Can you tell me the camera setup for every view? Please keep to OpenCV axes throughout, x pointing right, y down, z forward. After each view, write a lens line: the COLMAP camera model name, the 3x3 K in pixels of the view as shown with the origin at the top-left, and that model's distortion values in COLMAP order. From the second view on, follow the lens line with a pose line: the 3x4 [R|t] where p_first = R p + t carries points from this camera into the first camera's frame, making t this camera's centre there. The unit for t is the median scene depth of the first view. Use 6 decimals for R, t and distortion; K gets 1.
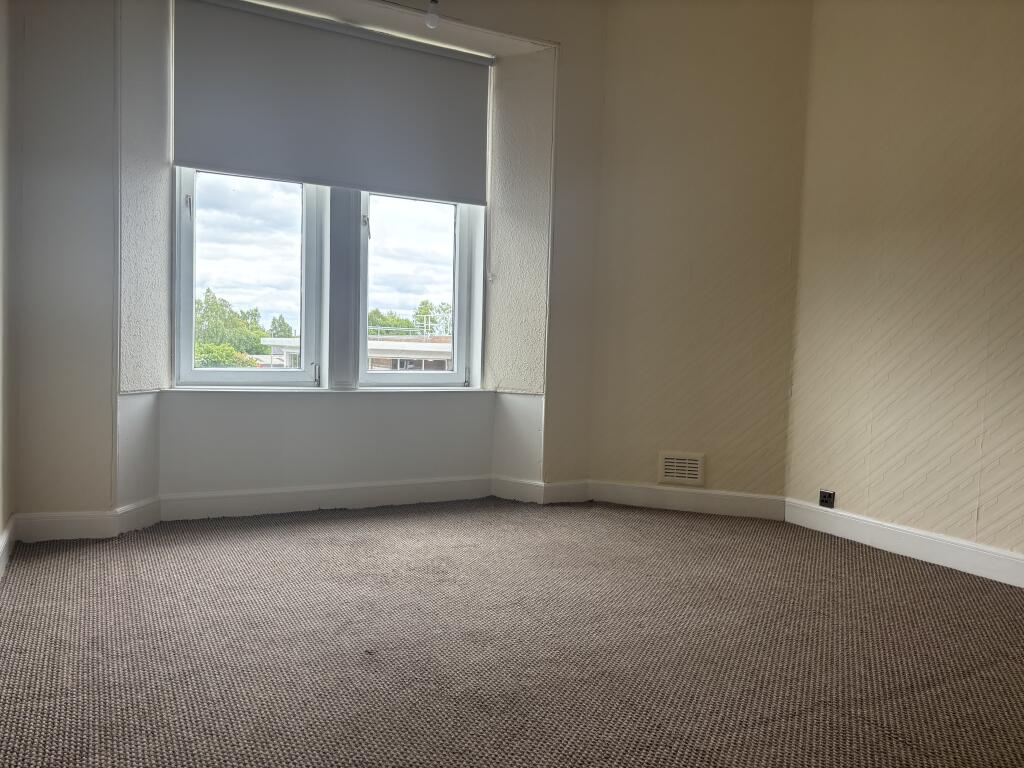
lens RADIAL K [[769.8, 0, 511.6], [0, 769.8, 383.4], [0, 0, 1]] dist [0.060457, -0.034473]
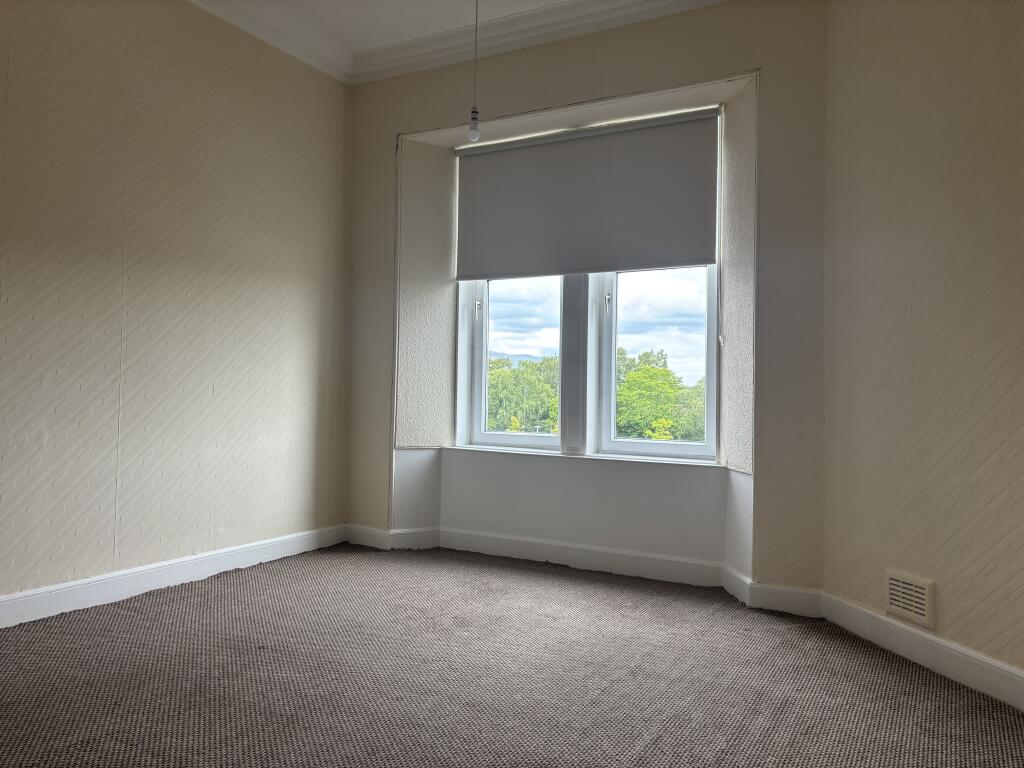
lens RADIAL K [[769.8, 0, 510.3], [0, 769.8, 382.7], [0, 0, 1]] dist [0.060457, -0.034473]
pose [[0.550336, -0.029061, -0.834437, 0.630803], [-0.044907, 0.996917, -0.064337, -0.019678], [0.833734, 0.072879, 0.547335, 0.319728]]
